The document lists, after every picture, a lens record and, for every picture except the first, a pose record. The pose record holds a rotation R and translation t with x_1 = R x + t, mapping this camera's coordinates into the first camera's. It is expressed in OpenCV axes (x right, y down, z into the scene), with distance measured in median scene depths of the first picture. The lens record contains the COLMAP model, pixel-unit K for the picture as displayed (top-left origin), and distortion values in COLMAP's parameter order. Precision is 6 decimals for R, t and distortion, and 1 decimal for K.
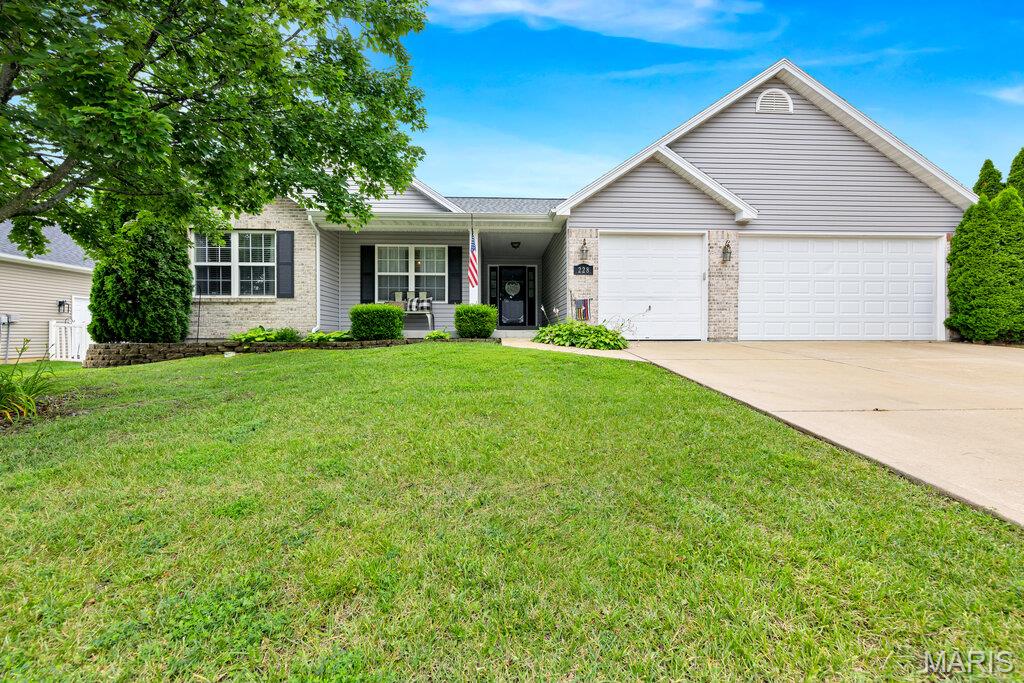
lens RADIAL K [[412.6, 0, 515.9], [0, 412.6, 338.5], [0, 0, 1]] dist [0.004122, -0.000130]
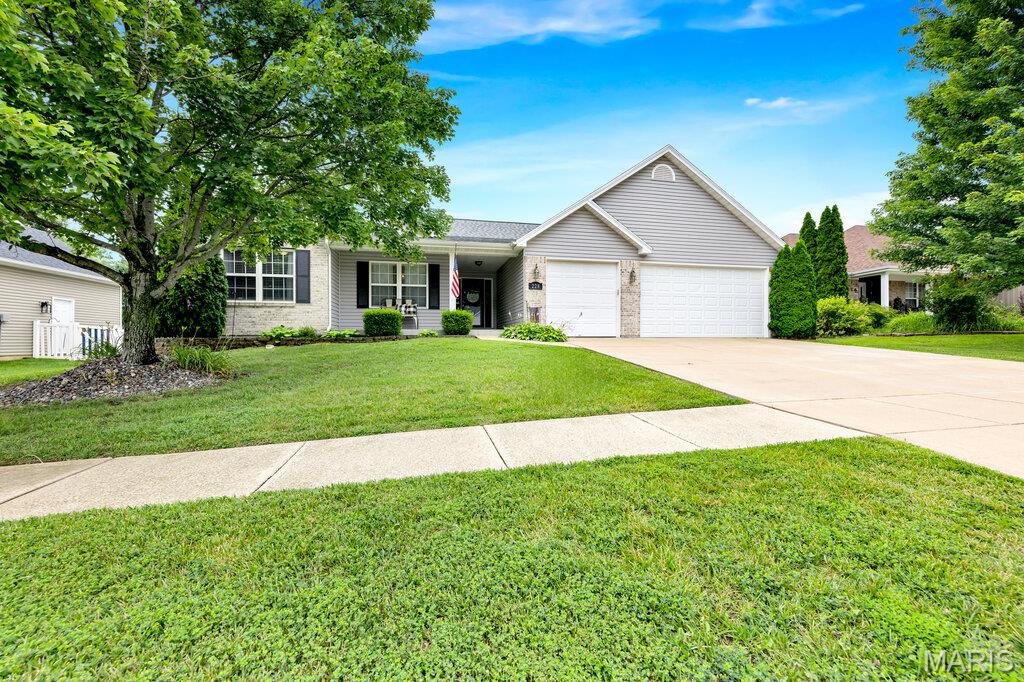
lens RADIAL K [[412.6, 0, 513.9], [0, 412.6, 342.3], [0, 0, 1]] dist [0.004122, -0.000130]
pose [[0.986922, -0.001350, 0.161193, -0.127861], [0.001898, 0.999993, -0.003249, 0.026360], [-0.161188, 0.003512, 0.986918, -0.345543]]
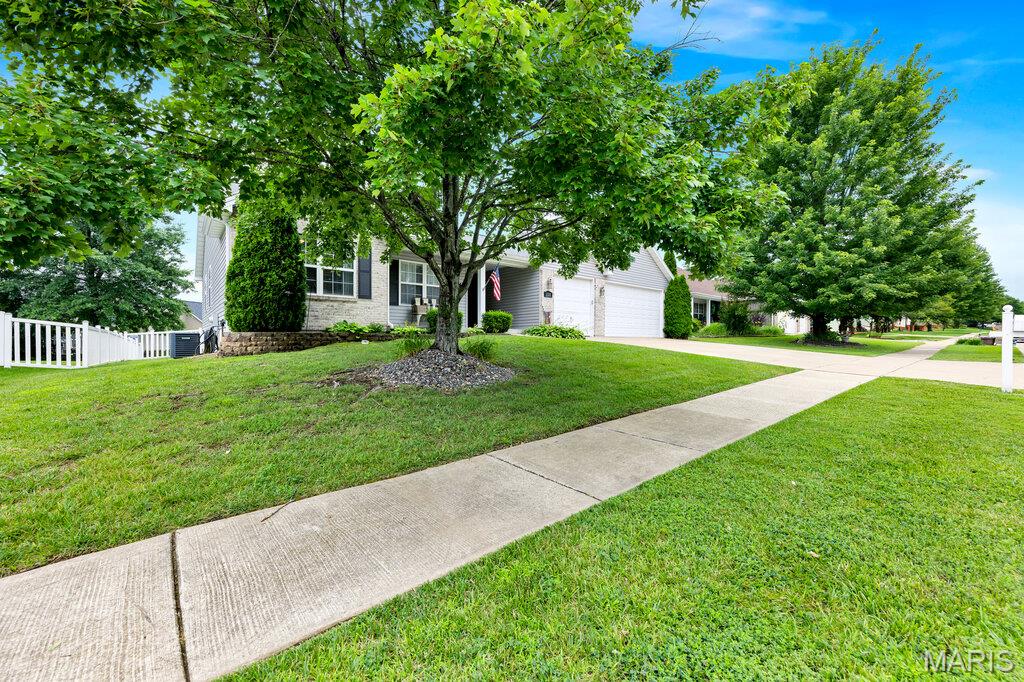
lens RADIAL K [[412.6, 0, 511.5], [0, 412.6, 341.0], [0, 0, 1]] dist [0.004122, -0.000130]
pose [[0.792284, 0.004599, 0.610135, -0.972747], [-0.003132, 0.999989, -0.003470, 0.032826], [-0.610144, 0.000838, 0.792290, -0.263426]]
